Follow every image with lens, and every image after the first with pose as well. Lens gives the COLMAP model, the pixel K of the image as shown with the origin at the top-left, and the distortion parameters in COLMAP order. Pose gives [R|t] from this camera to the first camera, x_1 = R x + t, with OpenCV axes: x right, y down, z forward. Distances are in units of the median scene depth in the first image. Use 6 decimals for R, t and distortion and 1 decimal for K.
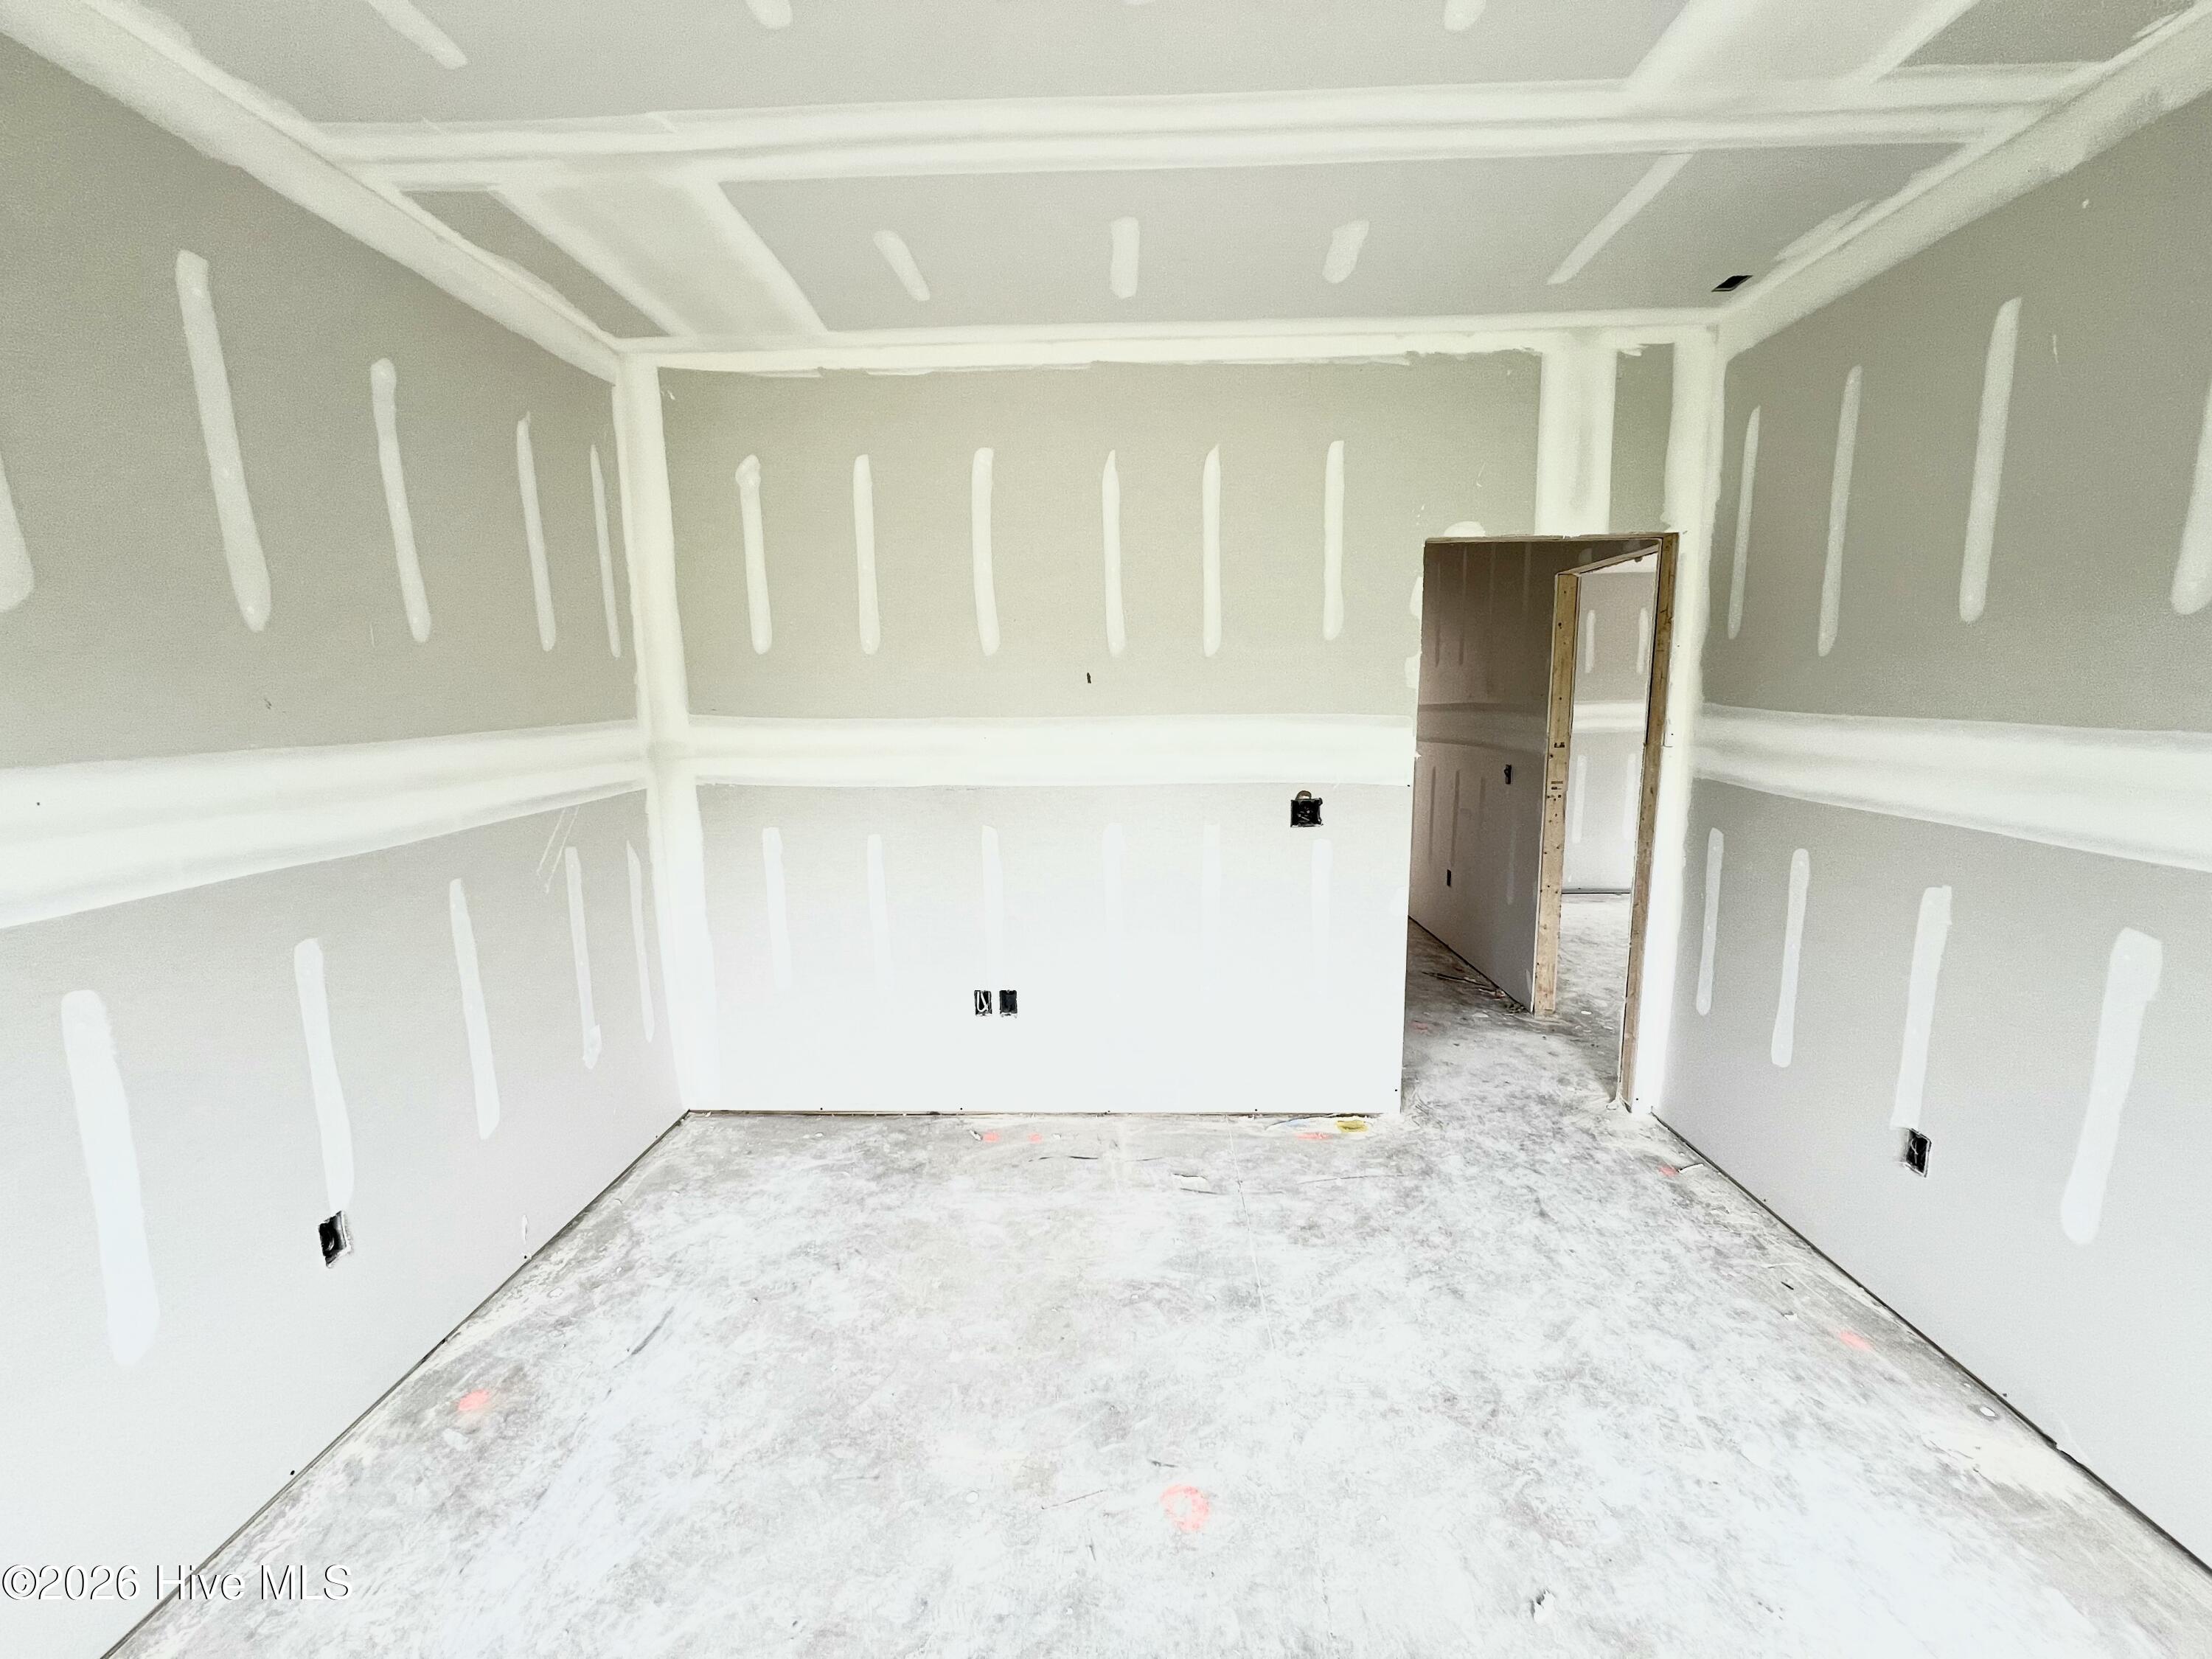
lens RADIAL K [[880.4, 0, 1104.9], [0, 880.4, 833.4], [0, 0, 1]] dist [-0.001047, 0.000090]
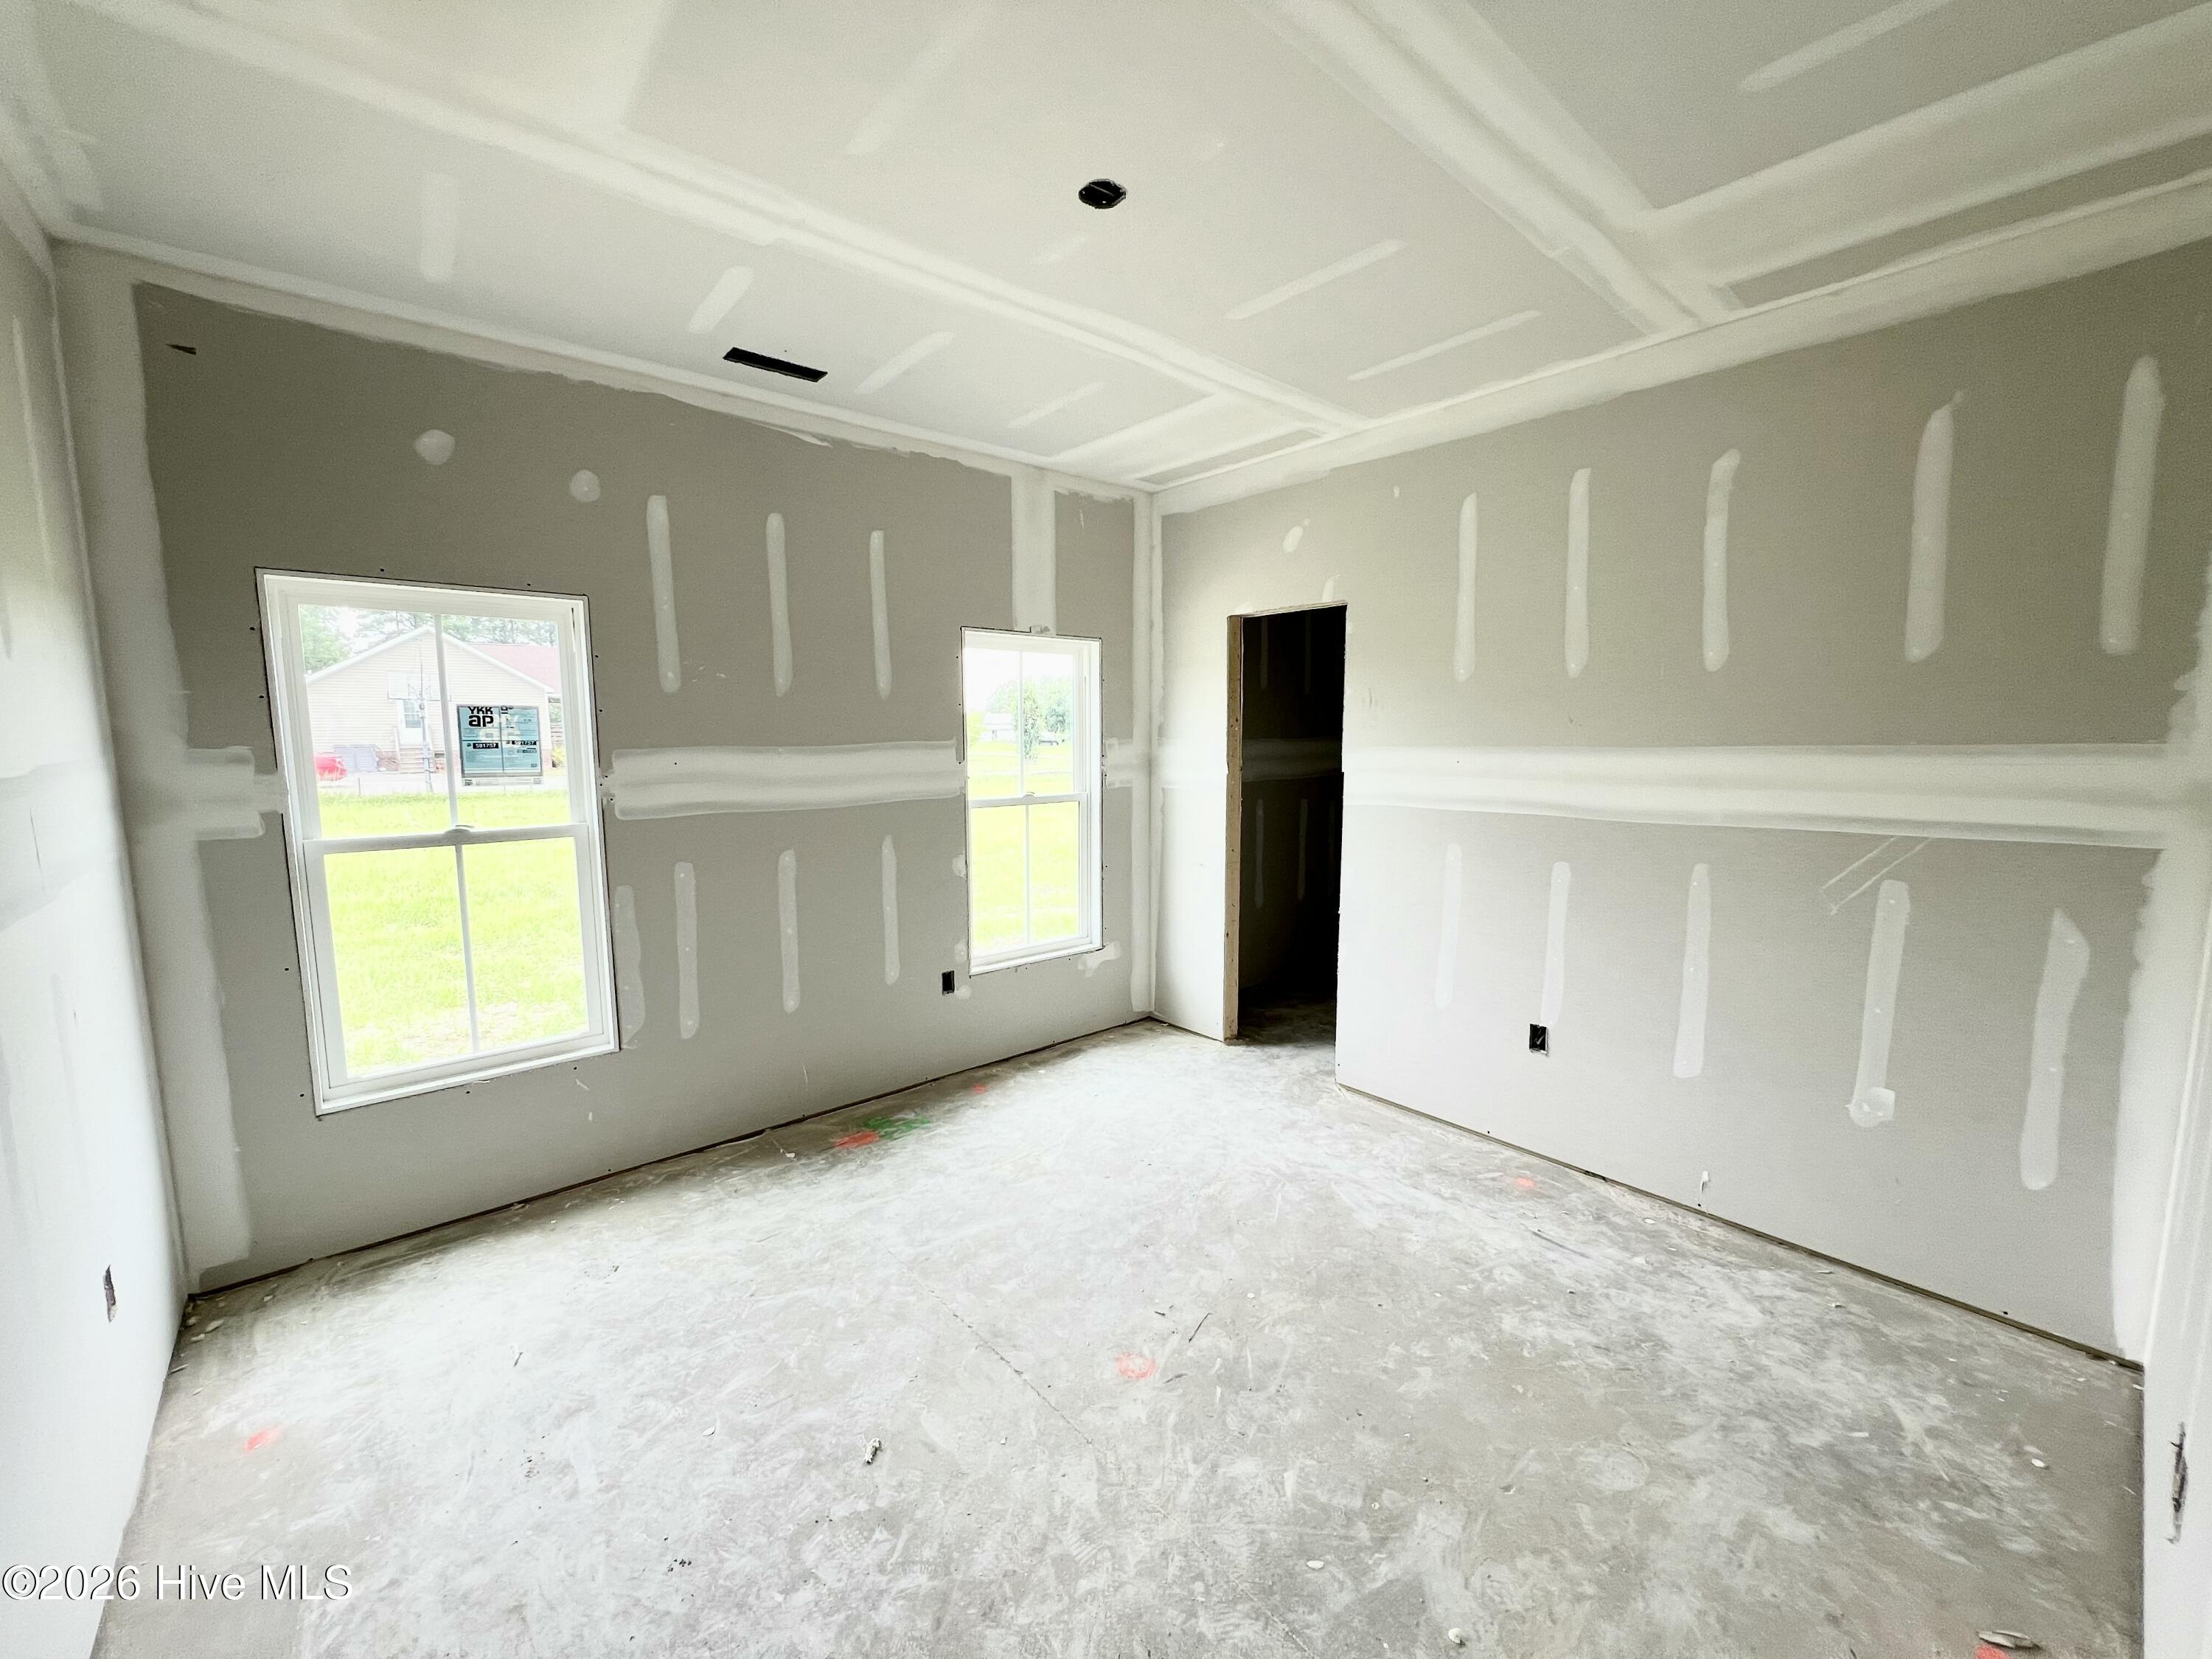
lens RADIAL K [[880.4, 0, 1104.9], [0, 880.4, 833.4], [0, 0, 1]] dist [-0.001047, 0.000090]
pose [[-0.737423, 0.092980, -0.669001, 0.602276], [-0.091864, 0.967469, 0.235723, -0.175166], [0.669155, 0.235284, -0.704892, 1.129709]]
